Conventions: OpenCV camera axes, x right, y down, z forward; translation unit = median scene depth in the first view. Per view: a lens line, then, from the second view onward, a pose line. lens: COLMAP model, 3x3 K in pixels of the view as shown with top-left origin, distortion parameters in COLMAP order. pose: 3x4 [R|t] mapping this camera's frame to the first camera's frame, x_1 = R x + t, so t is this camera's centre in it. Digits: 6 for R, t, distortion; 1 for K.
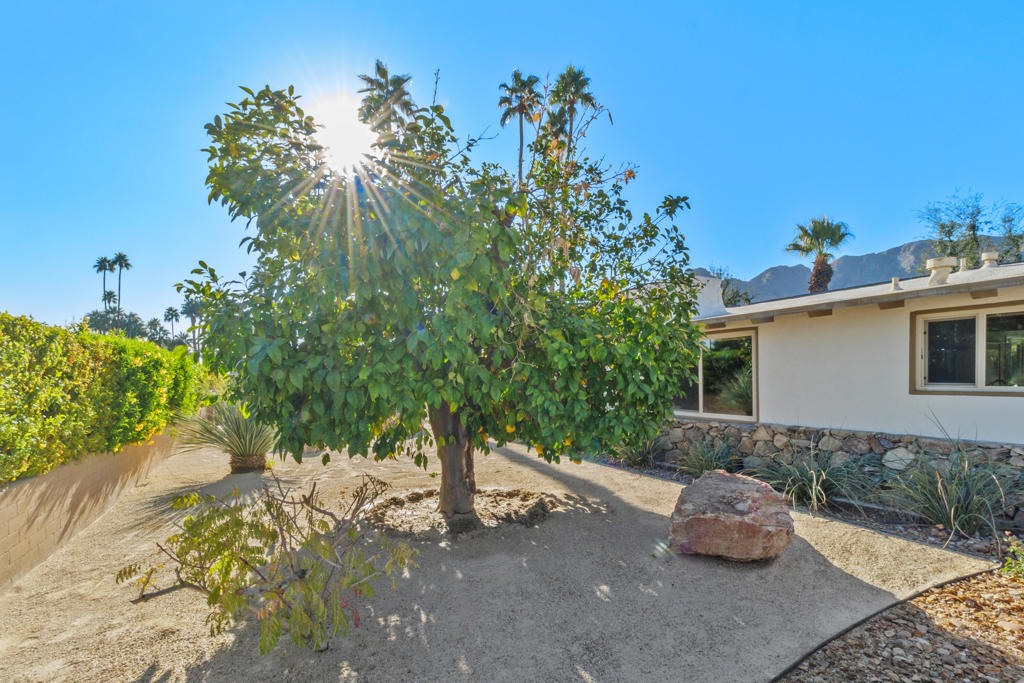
lens RADIAL K [[454.2, 0, 513.2], [0, 454.2, 370.3], [0, 0, 1]] dist [0.000416, -0.000012]
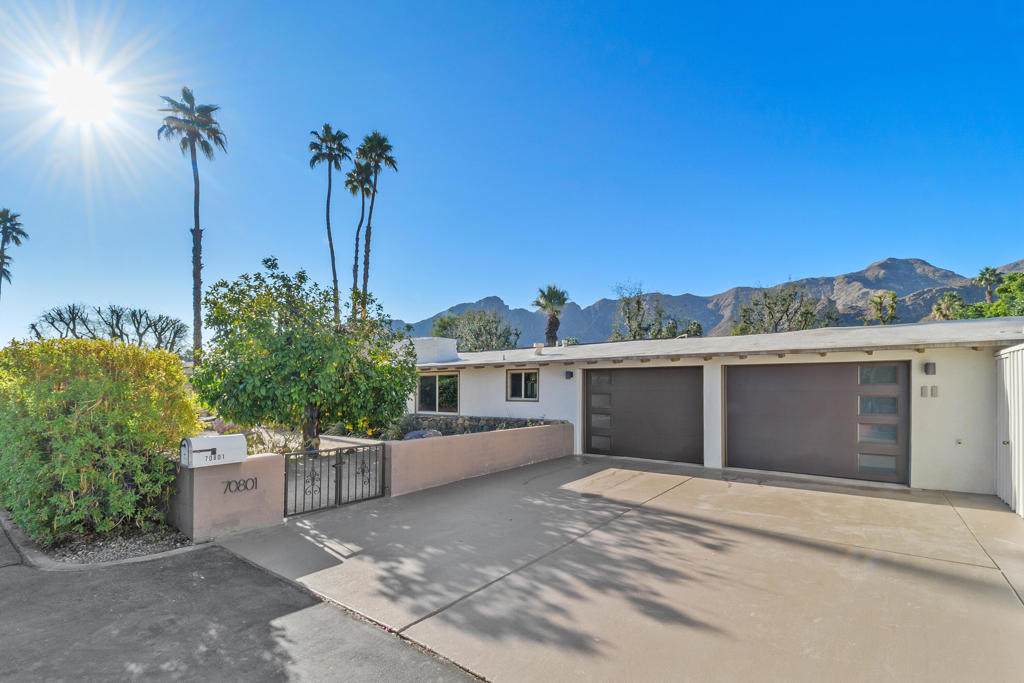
lens RADIAL K [[454.2, 0, 517.5], [0, 454.2, 381.5], [0, 0, 1]] dist [0.000416, -0.000012]
pose [[0.905080, 0.026642, 0.424405, -0.028856], [-0.021379, 0.999624, -0.017159, -0.003191], [-0.424703, 0.006457, 0.905310, -0.250848]]
